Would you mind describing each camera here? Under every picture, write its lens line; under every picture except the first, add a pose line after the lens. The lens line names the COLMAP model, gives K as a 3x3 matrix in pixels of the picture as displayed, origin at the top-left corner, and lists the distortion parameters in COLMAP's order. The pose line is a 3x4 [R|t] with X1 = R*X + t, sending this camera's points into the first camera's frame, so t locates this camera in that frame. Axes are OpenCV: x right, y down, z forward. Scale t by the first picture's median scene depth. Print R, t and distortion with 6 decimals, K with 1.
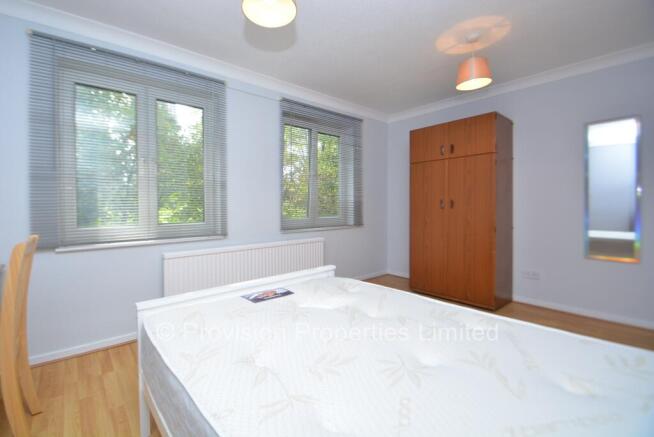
lens RADIAL K [[287.5, 0, 304.8], [0, 287.5, 207.6], [0, 0, 1]] dist [-0.000503, -0.000125]
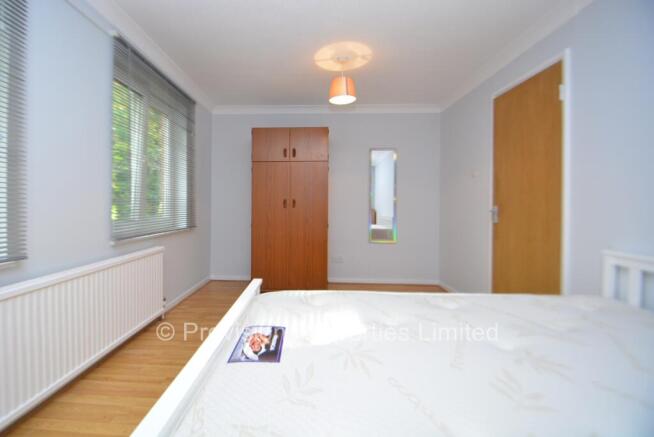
lens RADIAL K [[287.5, 0, 304.8], [0, 287.5, 207.6], [0, 0, 1]] dist [-0.000503, -0.000125]
pose [[0.668914, 0.002195, 0.743337, -0.268471], [-0.002705, 0.999996, -0.000518, 0.002555], [-0.743335, -0.001664, 0.668917, 0.253166]]
